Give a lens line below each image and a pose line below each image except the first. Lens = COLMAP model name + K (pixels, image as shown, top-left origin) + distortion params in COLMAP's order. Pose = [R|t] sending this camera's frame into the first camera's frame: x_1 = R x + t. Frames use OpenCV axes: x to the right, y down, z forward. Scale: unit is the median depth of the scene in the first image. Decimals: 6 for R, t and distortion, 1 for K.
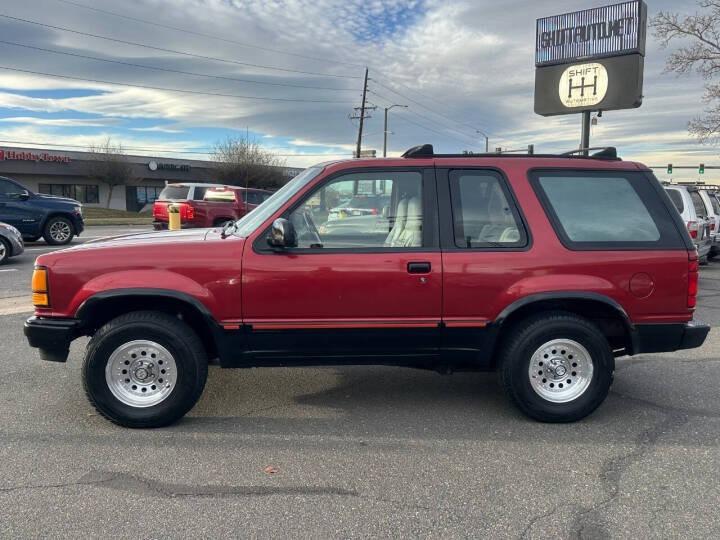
lens RADIAL K [[613.2, 0, 360.0], [0, 613.2, 270.0], [0, 0, 1]] dist [0.112733, -0.177749]
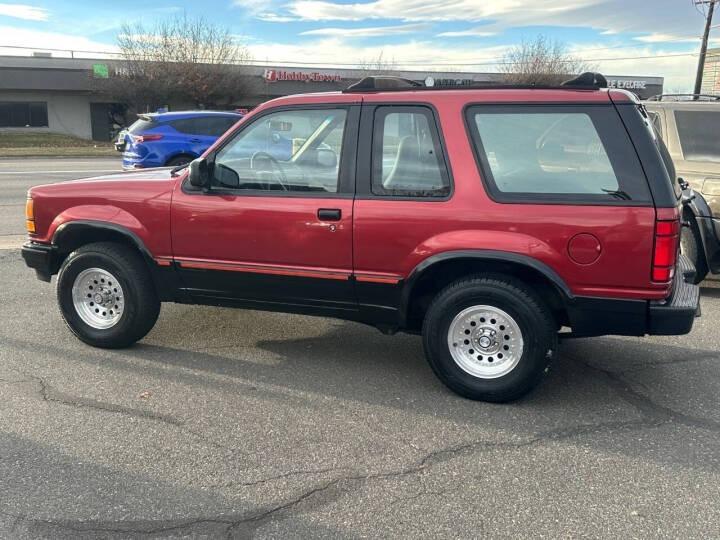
lens RADIAL K [[761.6, 0, 360.0], [0, 761.6, 270.0], [0, 0, 1]] dist [0.069758, -0.041664]
pose [[0.900829, 0.077347, -0.427228, 0.609324], [-0.042542, 0.994993, 0.090435, -0.025354], [0.432084, -0.063291, 0.899610, -0.021051]]
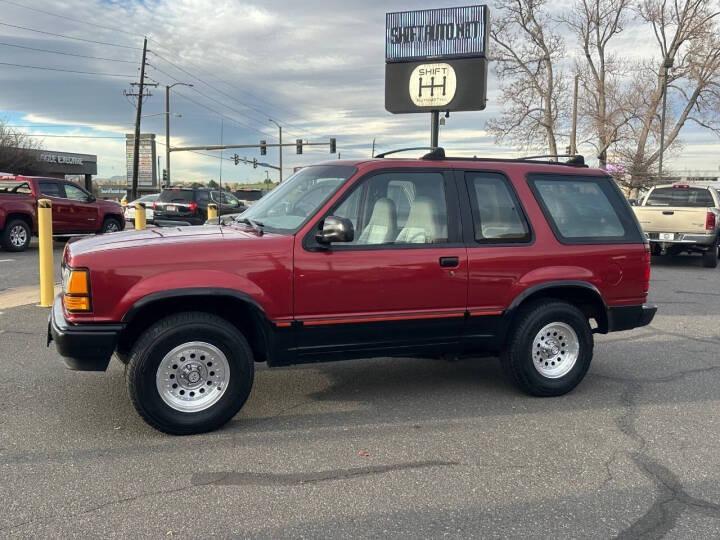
lens RADIAL K [[691.3, 0, 360.0], [0, 691.3, 270.0], [0, 0, 1]] dist [0.171923, -0.335024]
pose [[0.945607, -0.021086, 0.324628, -0.430792], [0.022892, 0.999736, -0.001745, 0.008563], [-0.324506, 0.009081, 0.945840, -0.104555]]
